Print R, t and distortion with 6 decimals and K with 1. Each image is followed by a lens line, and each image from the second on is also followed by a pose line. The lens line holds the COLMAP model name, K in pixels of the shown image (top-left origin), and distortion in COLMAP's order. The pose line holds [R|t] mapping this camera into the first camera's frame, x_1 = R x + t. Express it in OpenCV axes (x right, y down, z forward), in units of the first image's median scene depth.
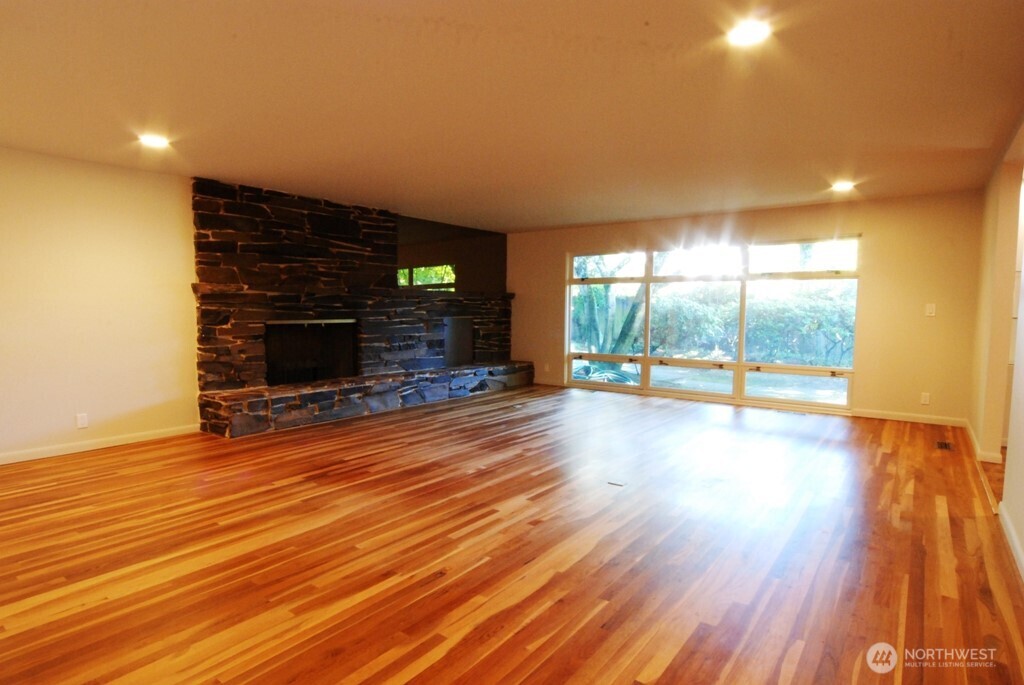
lens RADIAL K [[546.1, 0, 511.2], [0, 546.1, 355.7], [0, 0, 1]] dist [-0.022113, 0.000854]
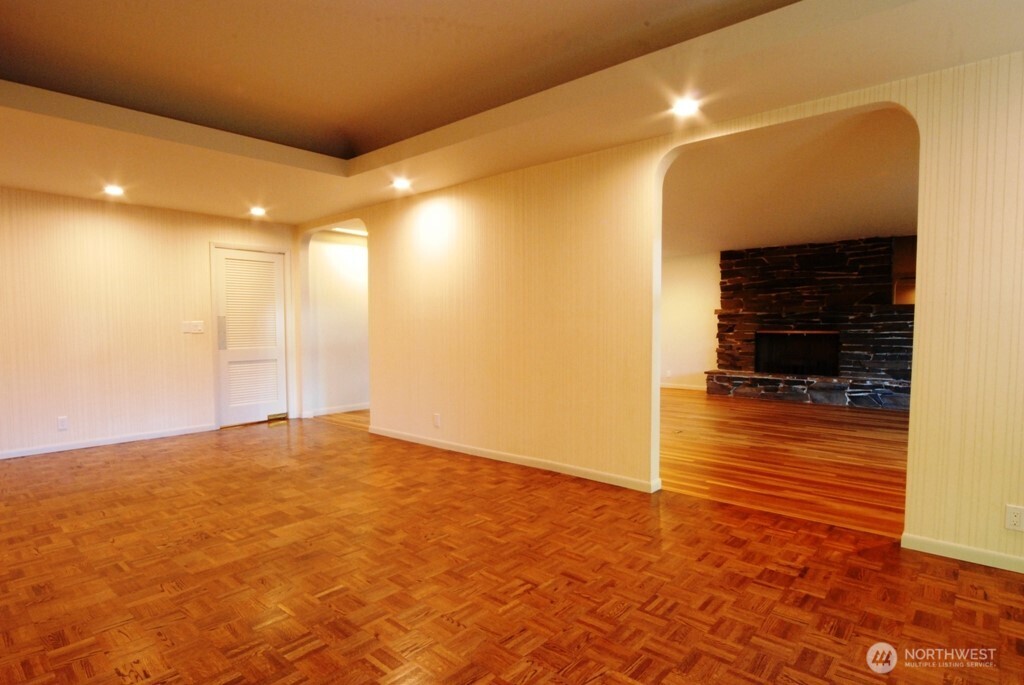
lens RADIAL K [[546.1, 0, 511.2], [0, 546.1, 355.7], [0, 0, 1]] dist [-0.022113, 0.000854]
pose [[-0.060593, 0.051124, -0.996852, 1.135257], [-0.083354, 0.994940, 0.056092, -0.020197], [0.994676, 0.086490, -0.056025, 0.372833]]
